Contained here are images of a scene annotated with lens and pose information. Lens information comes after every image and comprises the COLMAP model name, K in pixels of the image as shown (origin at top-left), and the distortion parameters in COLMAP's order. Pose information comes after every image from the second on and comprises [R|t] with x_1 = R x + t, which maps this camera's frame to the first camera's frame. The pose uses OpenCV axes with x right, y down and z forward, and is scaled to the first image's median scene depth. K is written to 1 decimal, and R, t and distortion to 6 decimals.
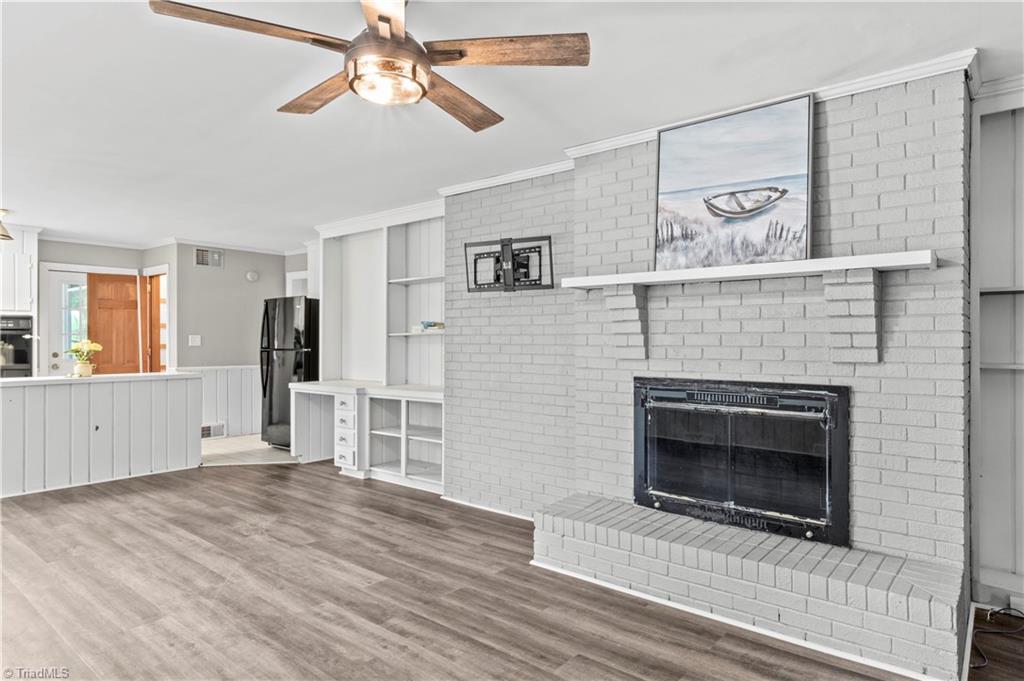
lens RADIAL K [[609.6, 0, 510.1], [0, 609.6, 340.2], [0, 0, 1]] dist [0.009319, -0.000167]
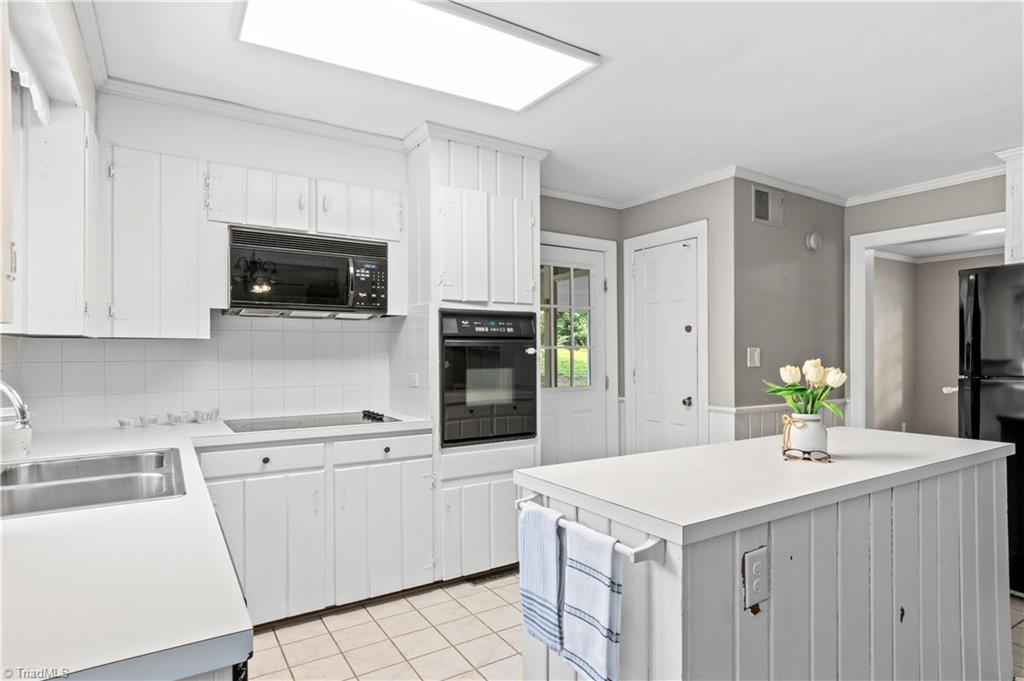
lens RADIAL K [[575.2, 0, 514.8], [0, 575.2, 347.7], [0, 0, 1]] dist [0.013034, 0.000371]
pose [[0.945661, -0.003381, -0.325138, -0.550174], [0.001422, 0.999979, -0.006263, -0.004855], [0.325152, 0.005461, 0.945646, 0.445970]]
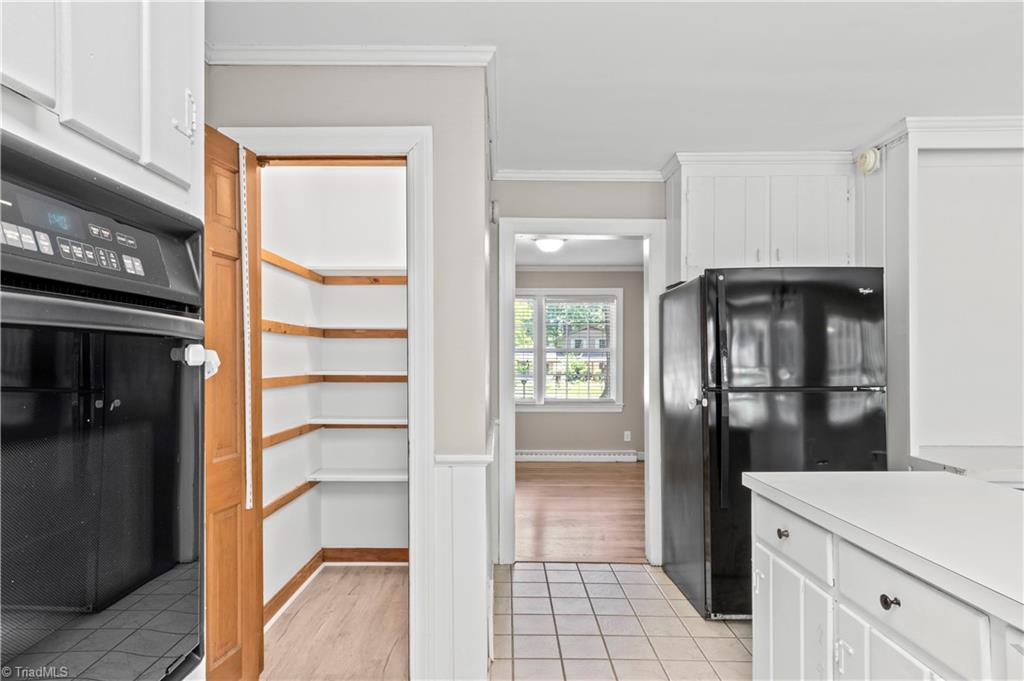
lens RADIAL K [[583.5, 0, 509.8], [0, 583.5, 347.7], [0, 0, 1]] dist [-0.001282, -0.000092]
pose [[0.770611, 0.011194, 0.637207, -0.708648], [0.002238, 0.999792, -0.020270, -0.004105], [-0.637302, 0.017046, 0.770426, 0.731811]]
